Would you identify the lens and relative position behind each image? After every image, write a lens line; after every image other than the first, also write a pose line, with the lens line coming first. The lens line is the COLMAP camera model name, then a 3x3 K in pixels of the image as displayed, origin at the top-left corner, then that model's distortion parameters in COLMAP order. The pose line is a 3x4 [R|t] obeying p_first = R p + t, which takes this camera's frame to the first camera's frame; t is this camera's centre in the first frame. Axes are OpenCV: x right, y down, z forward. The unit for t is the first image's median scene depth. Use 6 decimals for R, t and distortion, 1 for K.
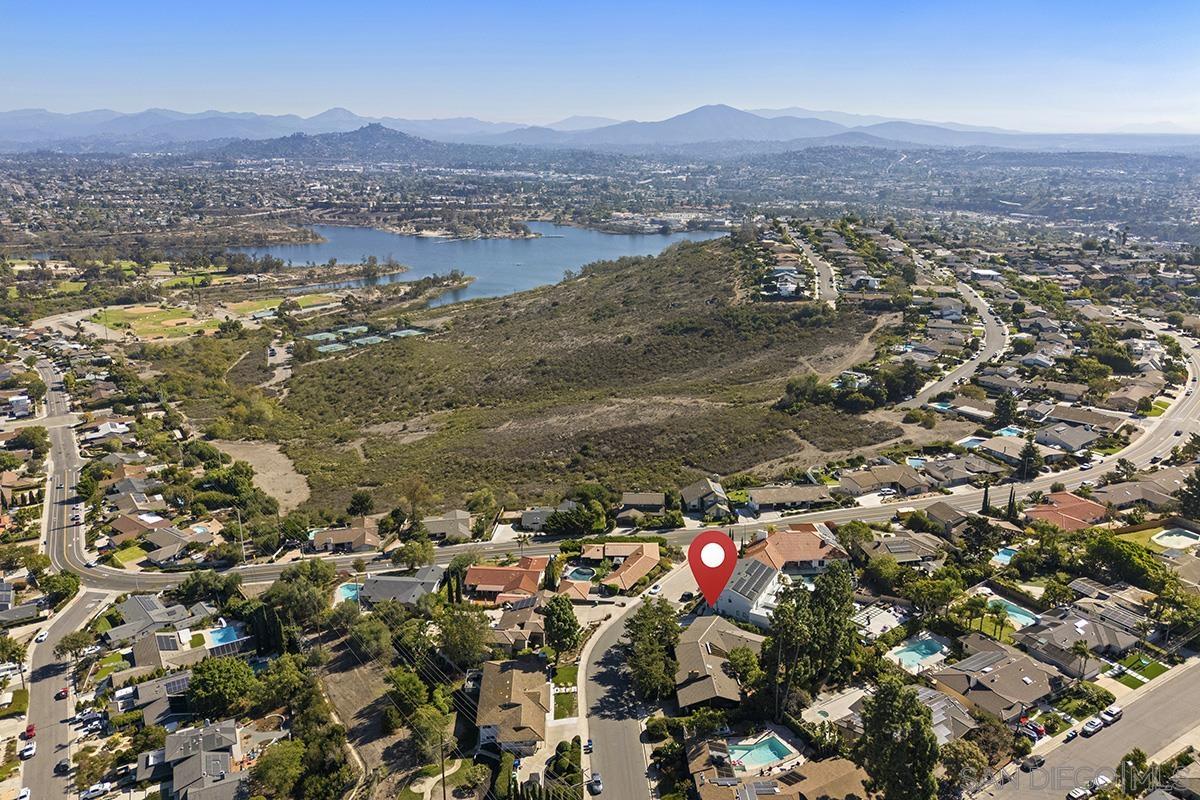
lens RADIAL K [[875.6, 0, 597.3], [0, 875.6, 368.3], [0, 0, 1]] dist [0.093042, -0.109721]
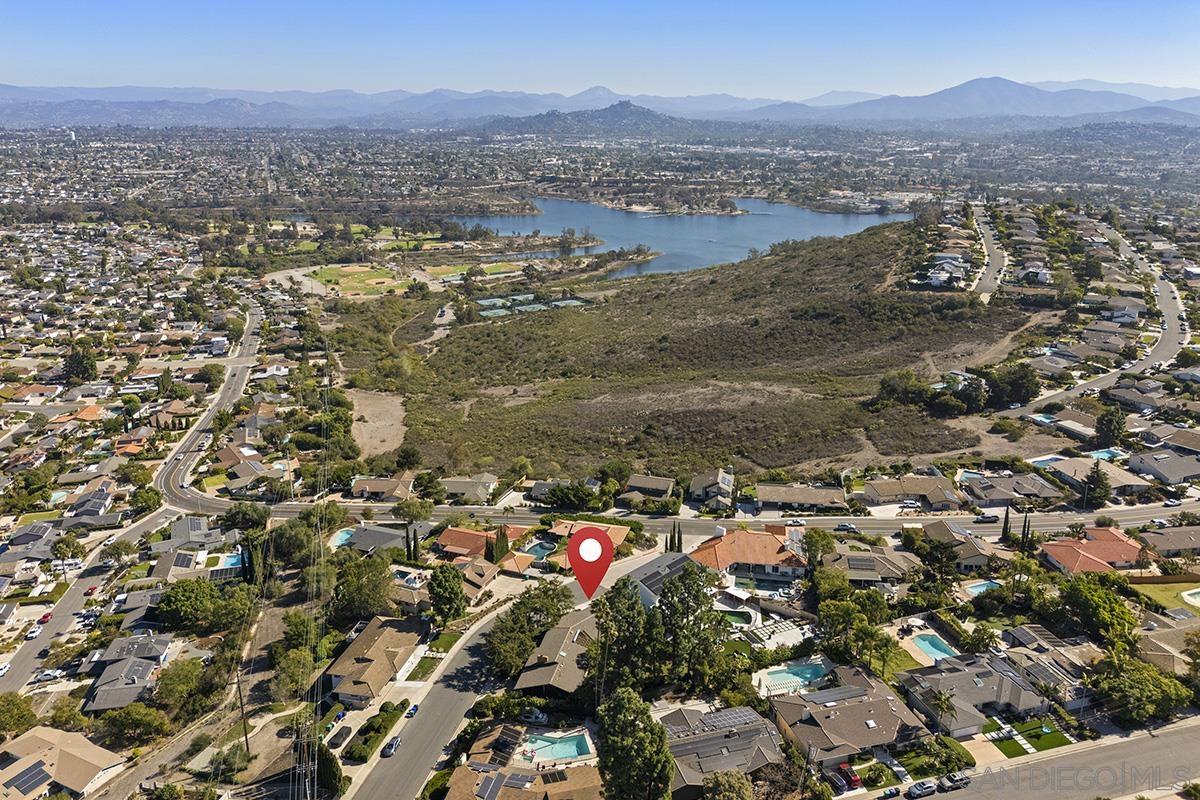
lens RADIAL K [[873.3, 0, 599.0], [0, 873.3, 349.6], [0, 0, 1]] dist [0.097280, -0.119448]
pose [[0.962900, 0.072011, -0.260071, 0.096571], [-0.070480, 0.997397, 0.015222, -0.003913], [0.260491, 0.003672, 0.965469, 0.016505]]
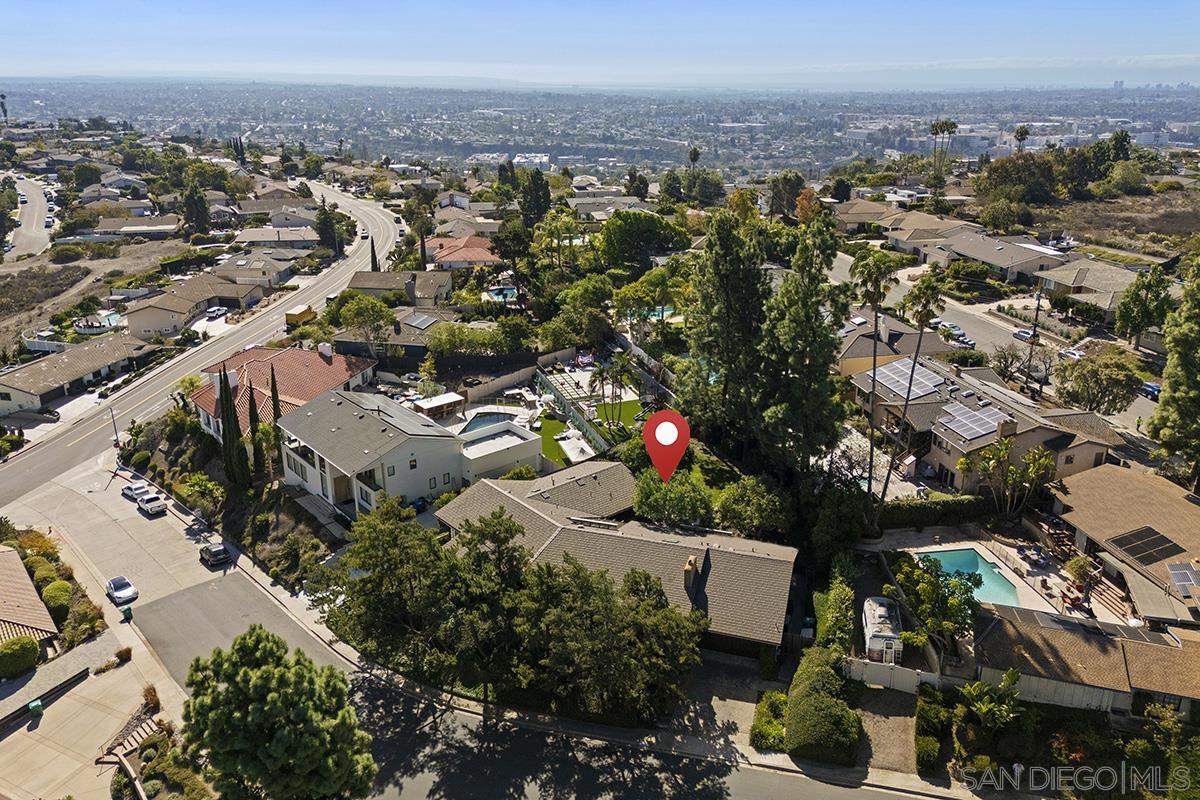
lens RADIAL K [[875.6, 0, 597.3], [0, 875.6, 368.3], [0, 0, 1]] dist [0.093042, -0.109721]
pose [[0.341375, -0.287504, 0.894877, -0.051331], [0.236047, 0.947782, 0.214455, 0.042572], [-0.909805, 0.138023, 0.391413, 0.212360]]
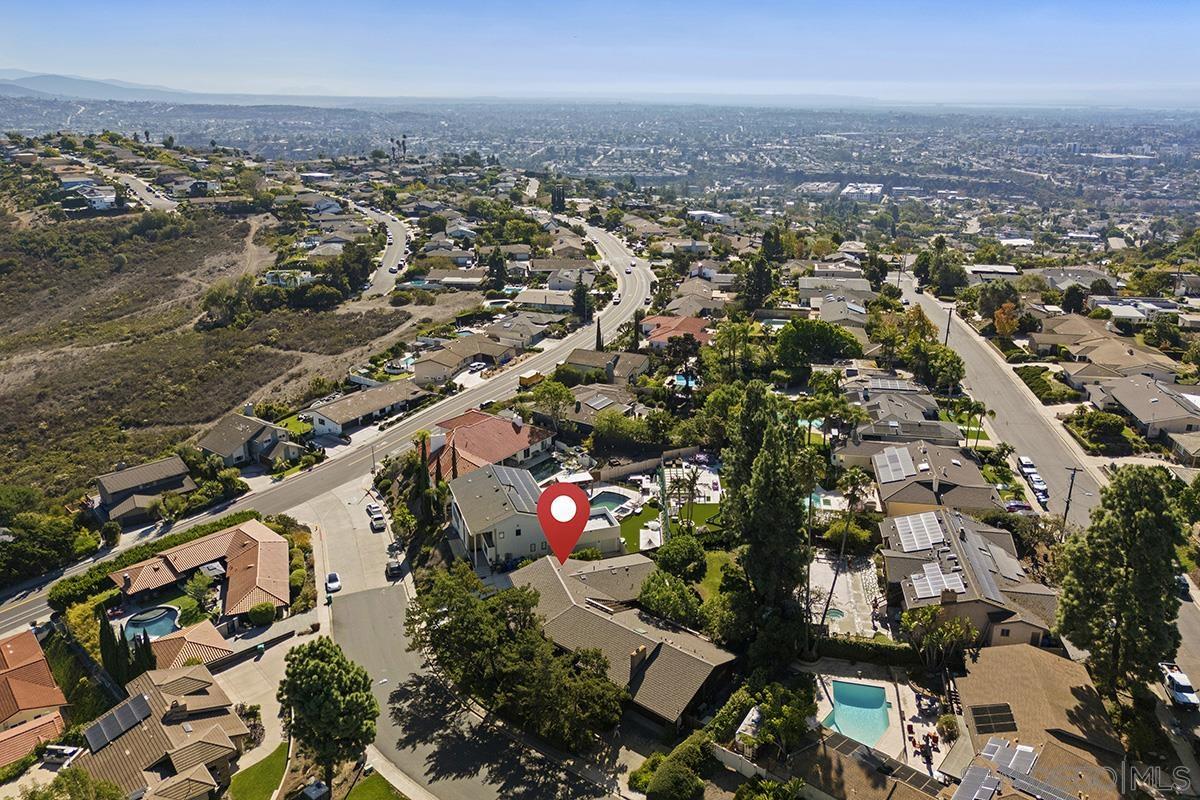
lens RADIAL K [[875.6, 0, 597.3], [0, 875.6, 368.3], [0, 0, 1]] dist [0.093042, -0.109721]
pose [[0.664383, -0.213154, 0.716352, -0.059913], [0.183614, 0.975645, 0.120015, 0.026965], [-0.724487, 0.051796, 0.687340, 0.156494]]
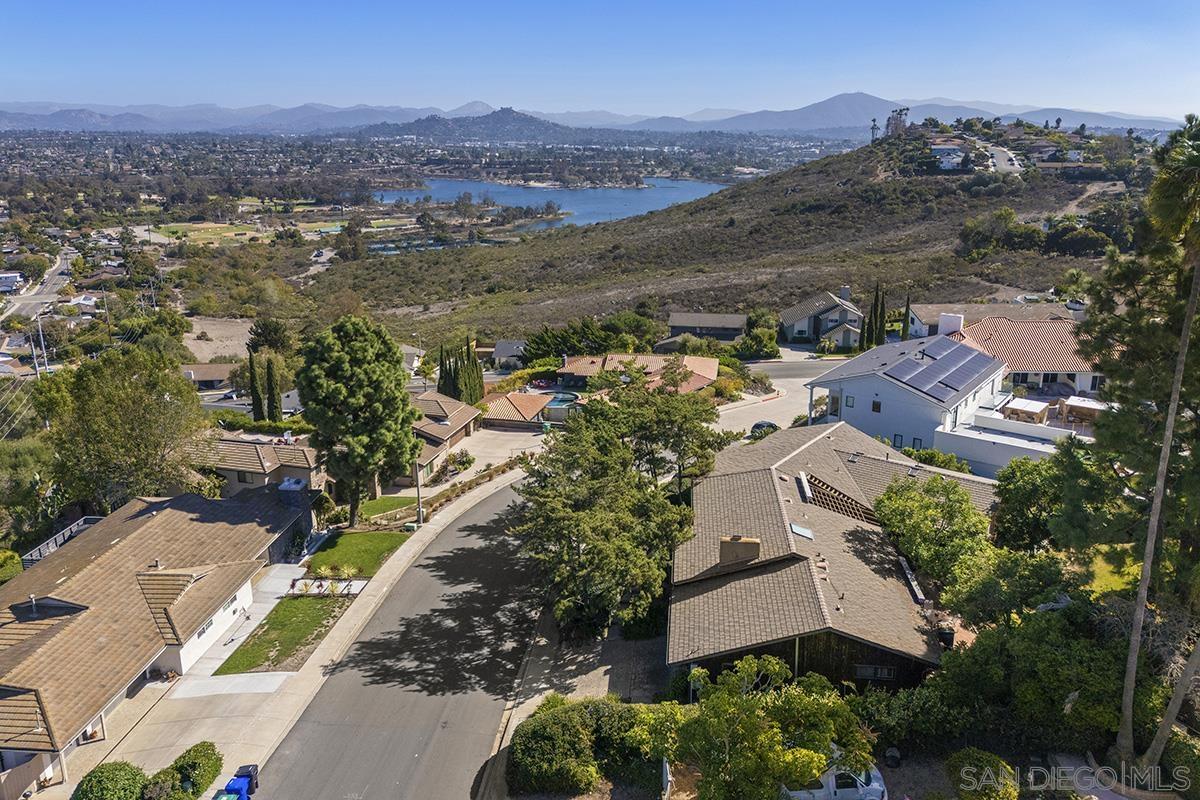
lens RADIAL K [[878.0, 0, 599.9], [0, 878.0, 362.3], [0, 0, 1]] dist [0.041026, -0.005361]
pose [[0.990113, 0.037631, -0.135132, 0.024251], [-0.037254, 0.999292, 0.005320, 0.070227], [0.135237, -0.000233, 0.990813, 0.177503]]
